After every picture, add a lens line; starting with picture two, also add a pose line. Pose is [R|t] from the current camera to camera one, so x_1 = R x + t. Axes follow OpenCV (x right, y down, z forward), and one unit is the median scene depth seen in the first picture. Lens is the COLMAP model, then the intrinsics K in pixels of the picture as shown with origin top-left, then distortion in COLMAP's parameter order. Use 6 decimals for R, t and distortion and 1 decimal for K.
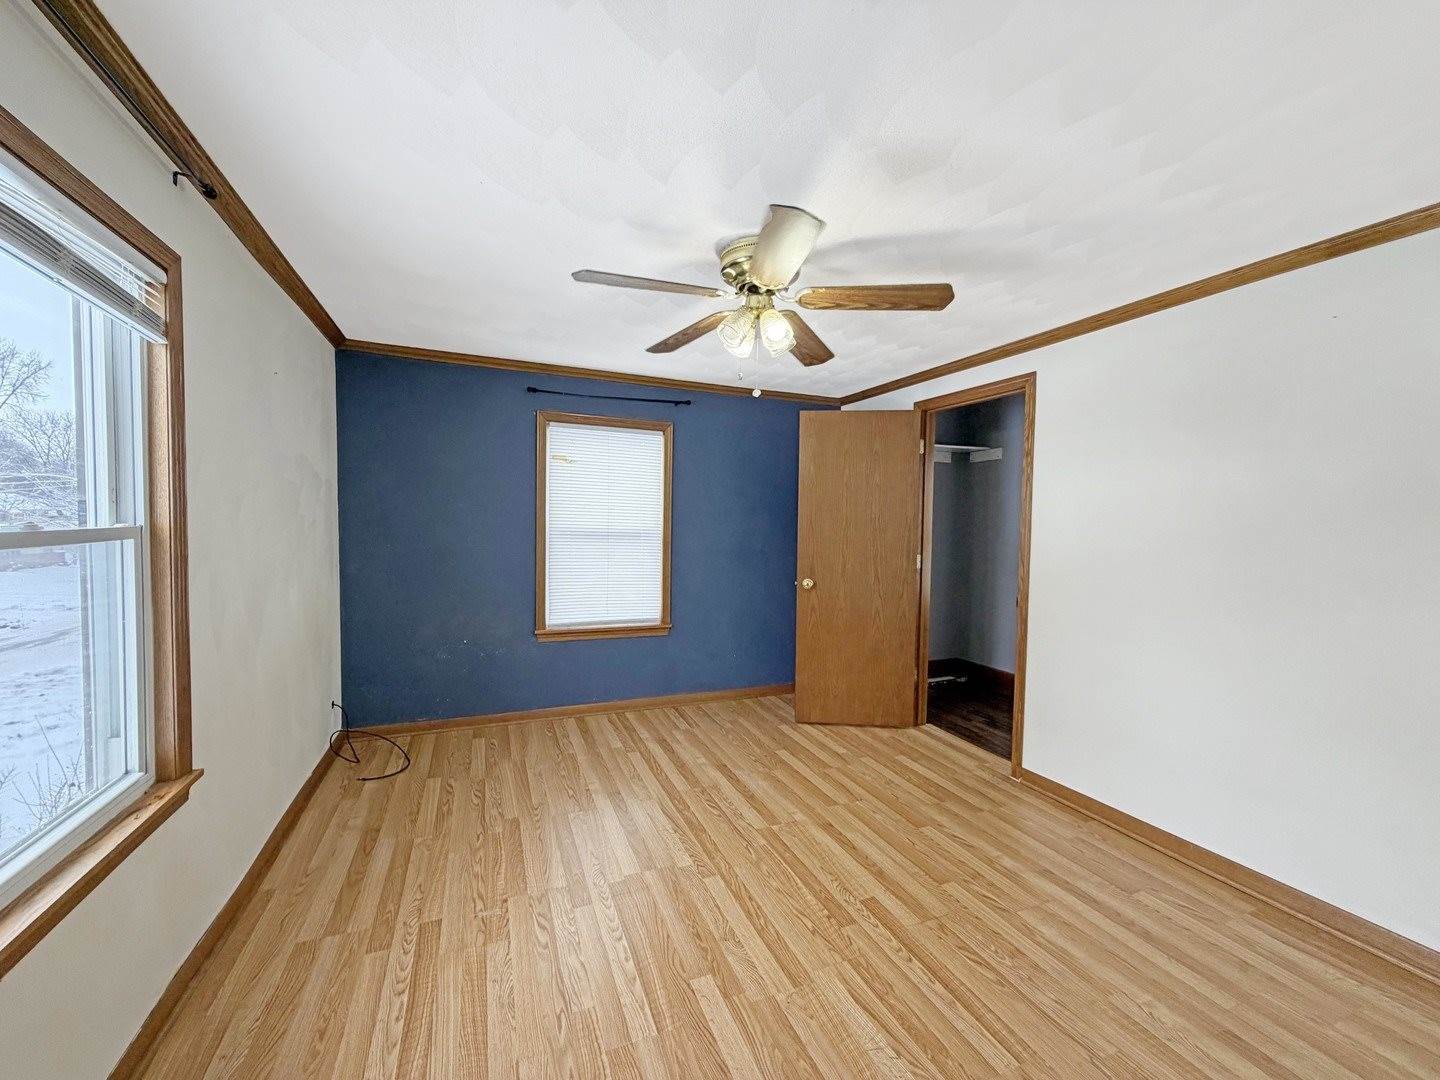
lens RADIAL K [[571.7, 0, 717.6], [0, 571.7, 540.1], [0, 0, 1]] dist [-0.003033, -0.000242]
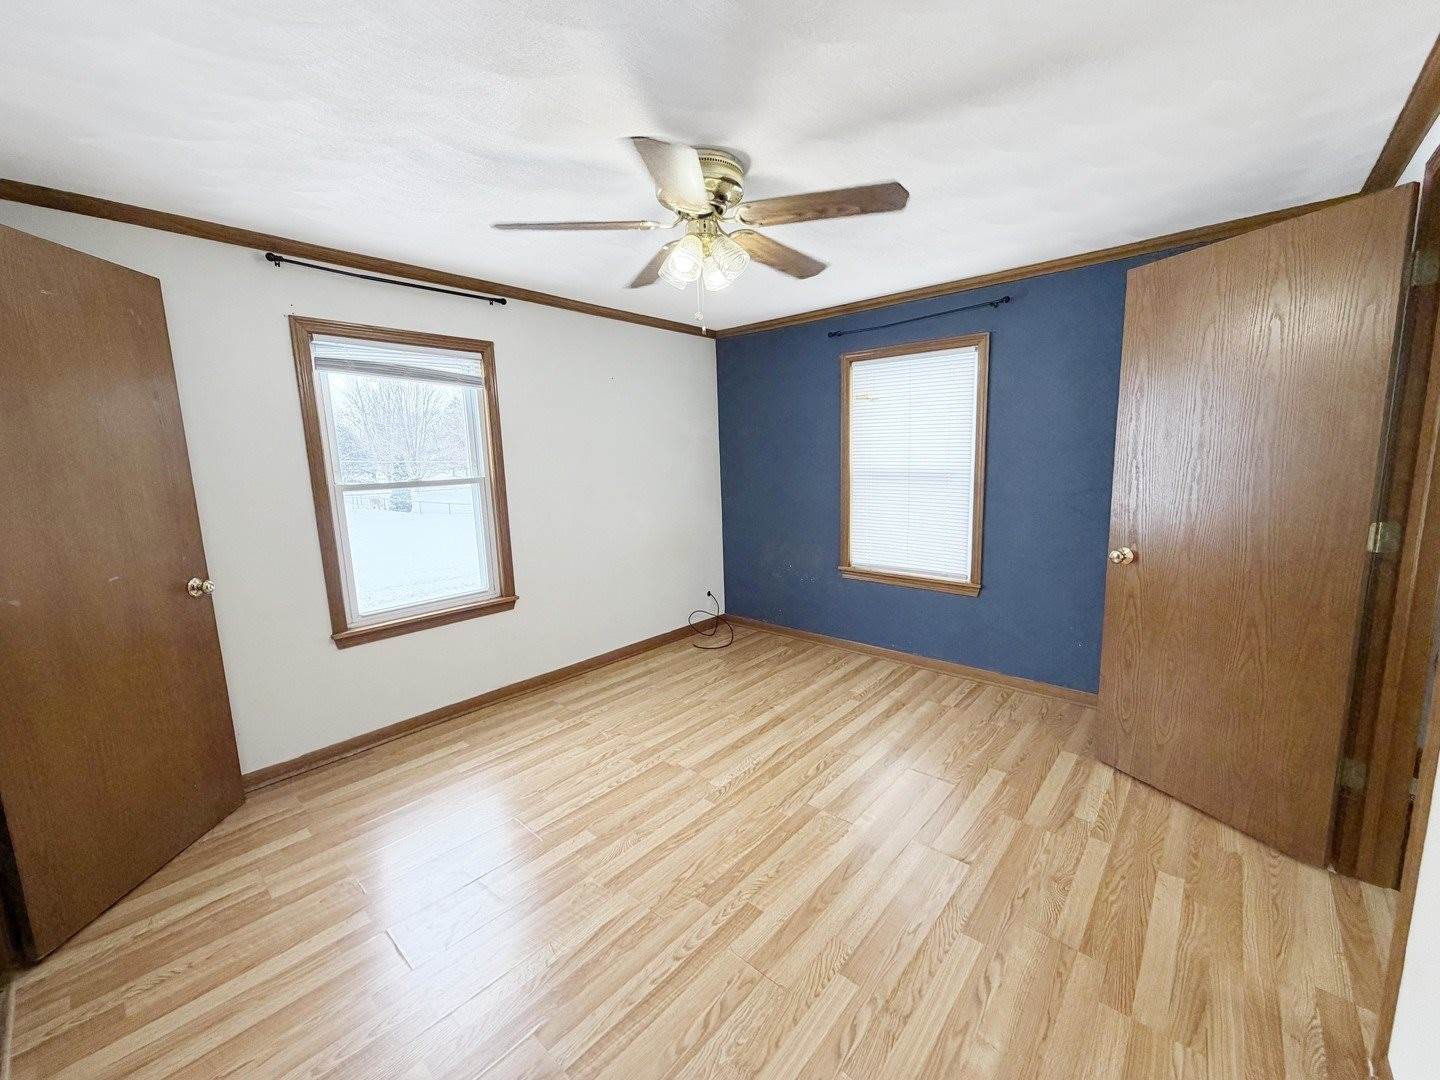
lens RADIAL K [[571.7, 0, 718.7], [0, 571.7, 542.7], [0, 0, 1]] dist [-0.003033, -0.000242]
pose [[0.434306, 0.106414, -0.894458, 0.621314], [0.002051, 0.992878, 0.119119, -0.015301], [0.900763, -0.053569, 0.430995, 0.395836]]
